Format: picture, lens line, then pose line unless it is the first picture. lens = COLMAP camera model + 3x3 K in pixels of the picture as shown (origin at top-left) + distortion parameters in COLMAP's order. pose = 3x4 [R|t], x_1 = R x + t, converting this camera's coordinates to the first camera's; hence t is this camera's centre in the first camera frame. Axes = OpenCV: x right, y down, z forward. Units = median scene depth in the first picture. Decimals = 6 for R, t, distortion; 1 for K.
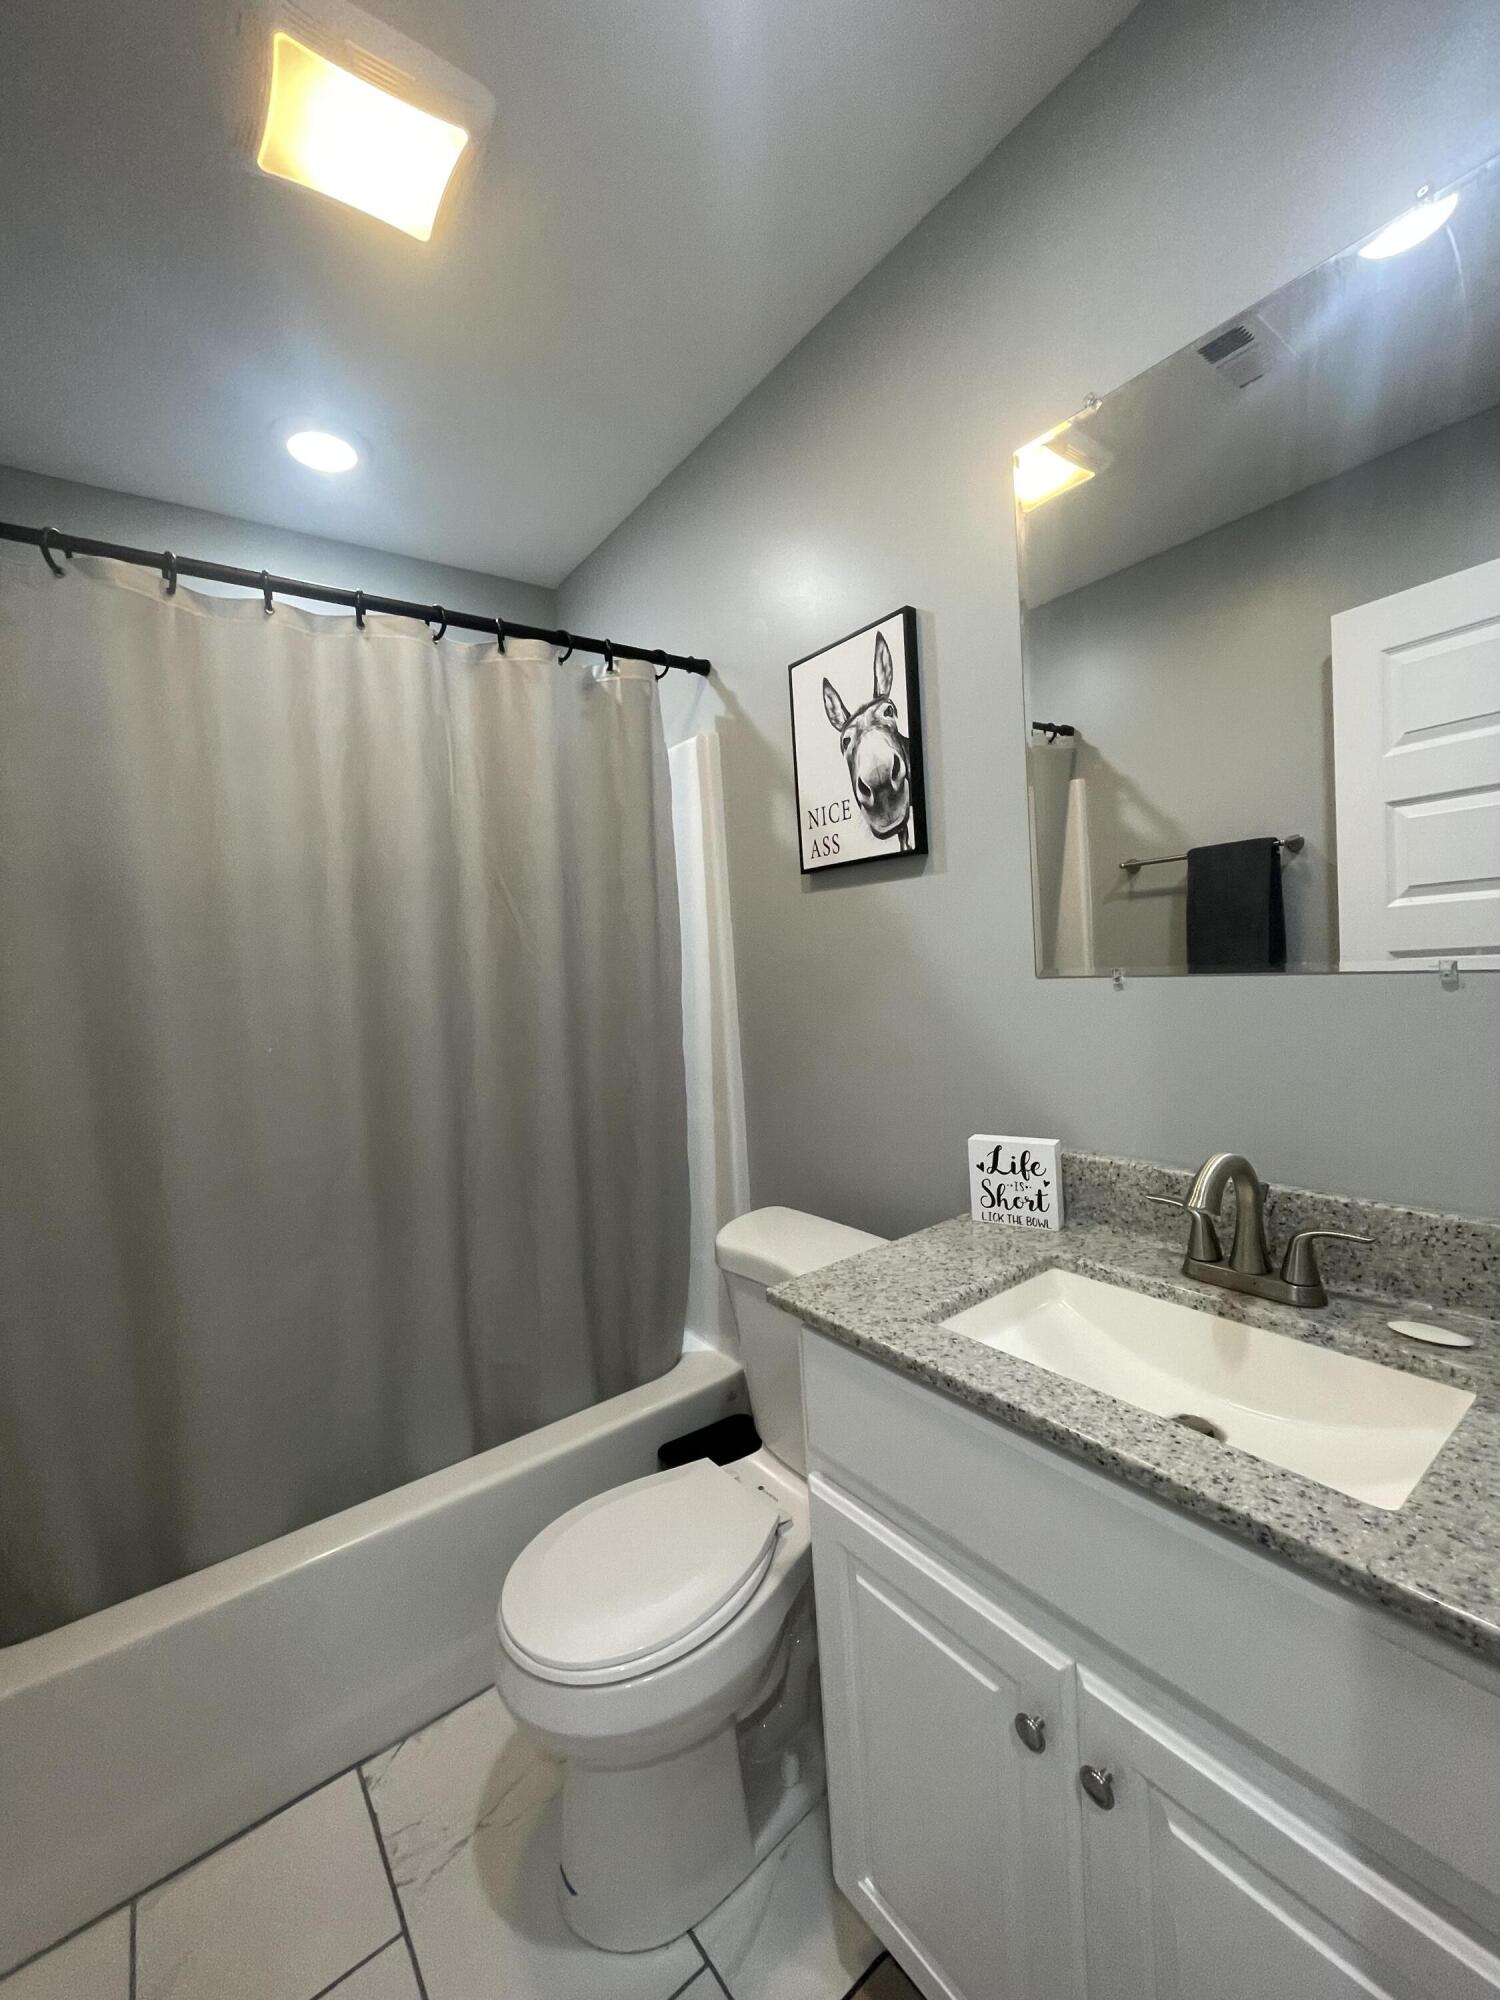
lens RADIAL K [[819.7, 0, 750.0], [0, 819.7, 1000.0], [0, 0, 1]] dist [-0.000503, -0.000696]
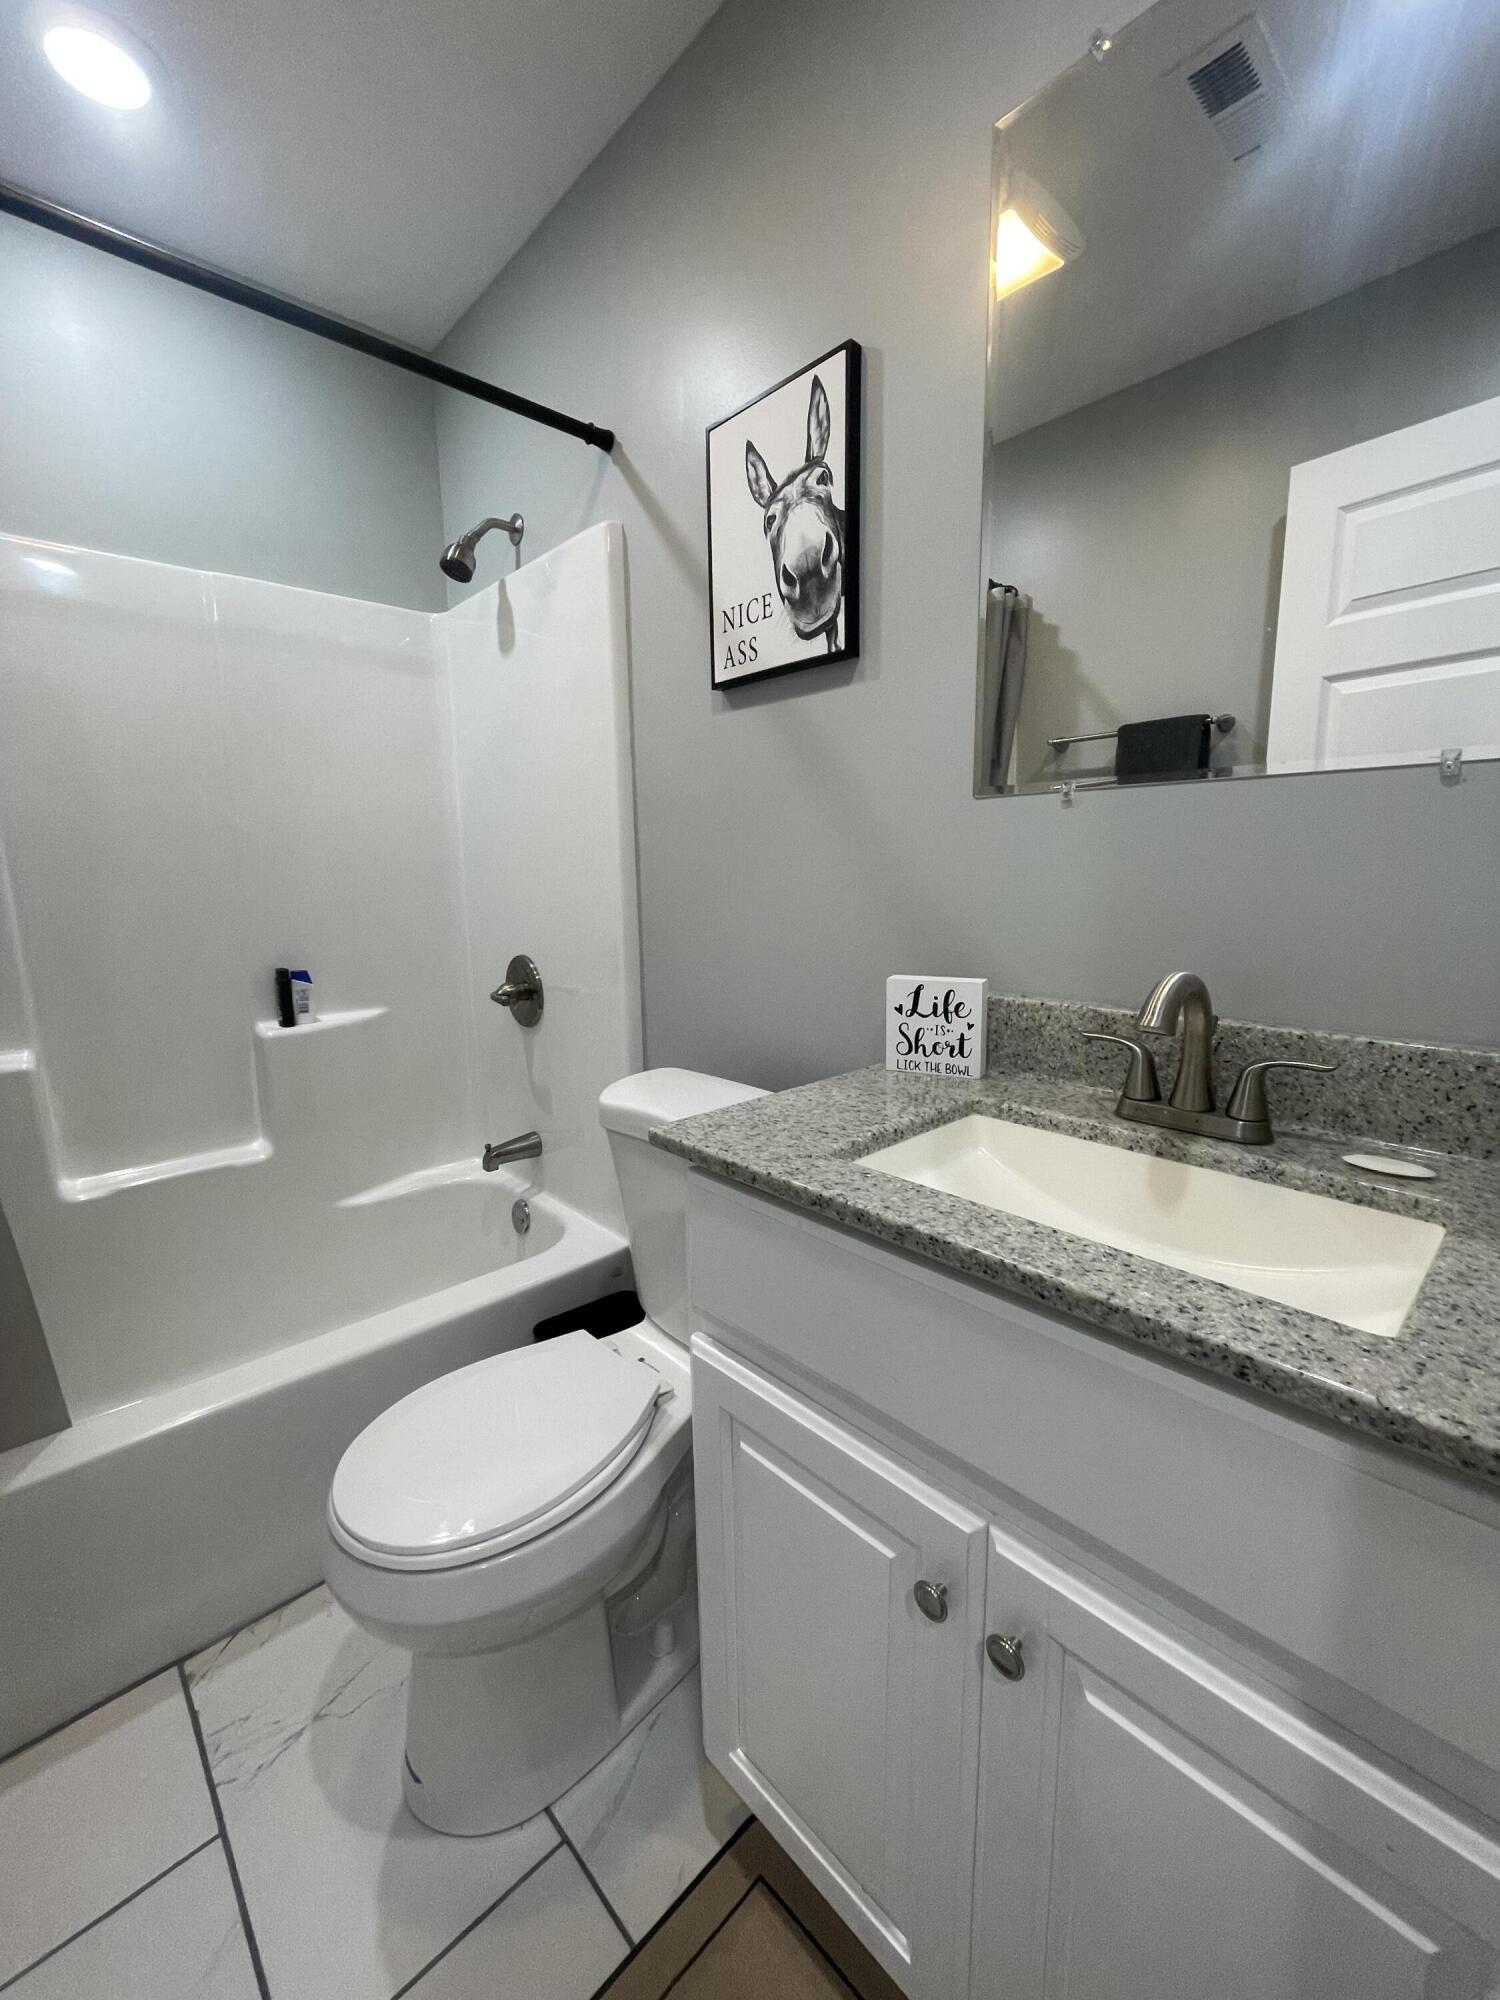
lens RADIAL K [[818.4, 0, 750.0], [0, 818.4, 1000.0], [0, 0, 1]] dist [-0.000373, -0.000108]
pose [[0.993120, 0.031816, 0.112696, 0.022108], [-0.043286, 0.993960, 0.100846, 0.120331], [-0.108807, -0.105030, 0.988499, 0.152193]]
